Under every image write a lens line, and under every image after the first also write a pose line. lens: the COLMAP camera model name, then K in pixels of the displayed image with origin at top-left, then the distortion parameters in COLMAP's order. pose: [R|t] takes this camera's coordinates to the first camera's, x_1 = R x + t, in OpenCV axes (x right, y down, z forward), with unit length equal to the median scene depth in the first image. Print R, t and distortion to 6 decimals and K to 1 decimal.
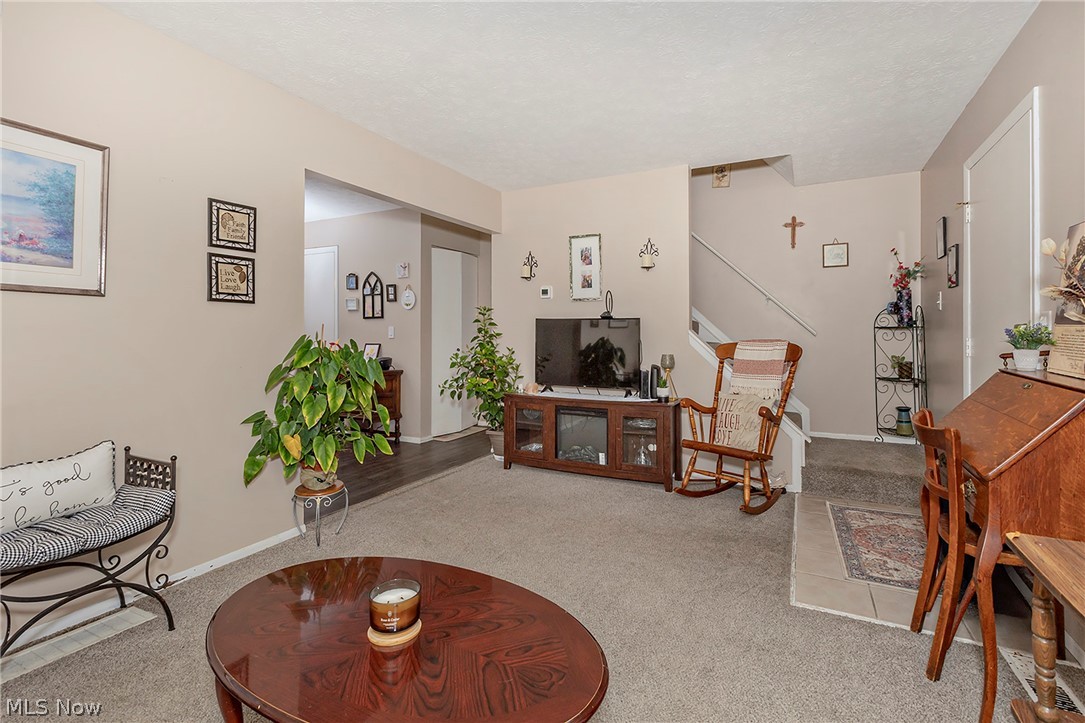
lens RADIAL K [[493.4, 0, 565.2], [0, 493.4, 336.4], [0, 0, 1]] dist [-0.000464, -0.000085]
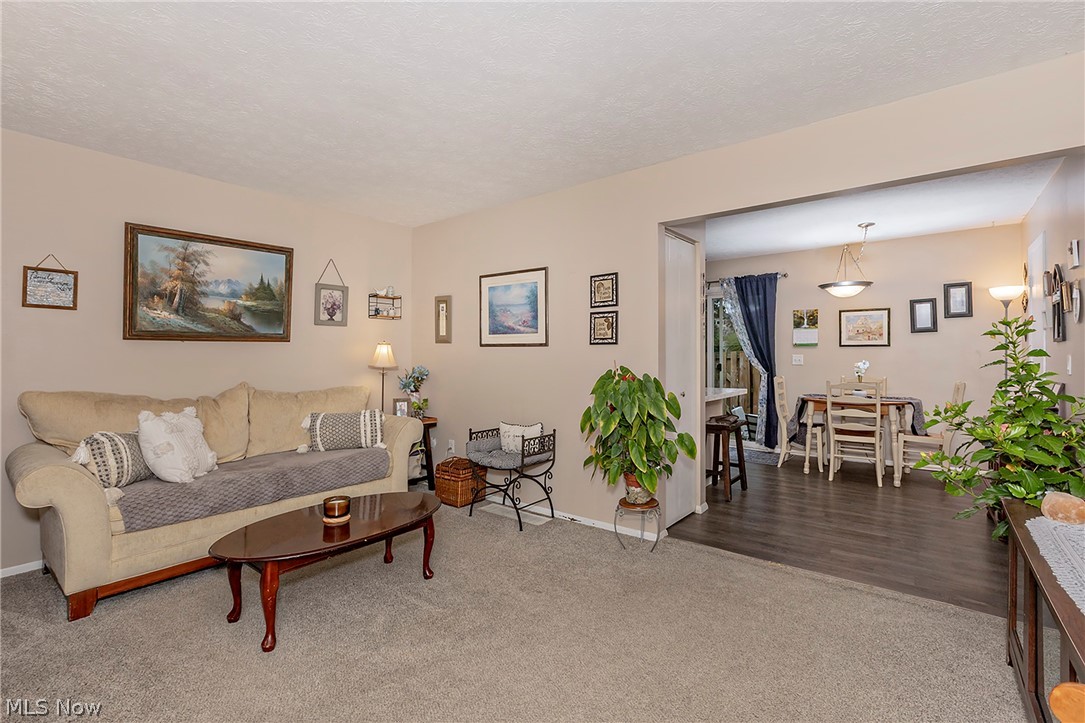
lens RADIAL K [[493.4, 0, 544.6], [0, 493.4, 351.5], [0, 0, 1]] dist [-0.000464, -0.000085]
pose [[-0.205067, -0.011023, -0.978686, 0.723018], [-0.003166, 0.999939, -0.010599, -0.033157], [0.978743, 0.000925, -0.205090, 1.101662]]
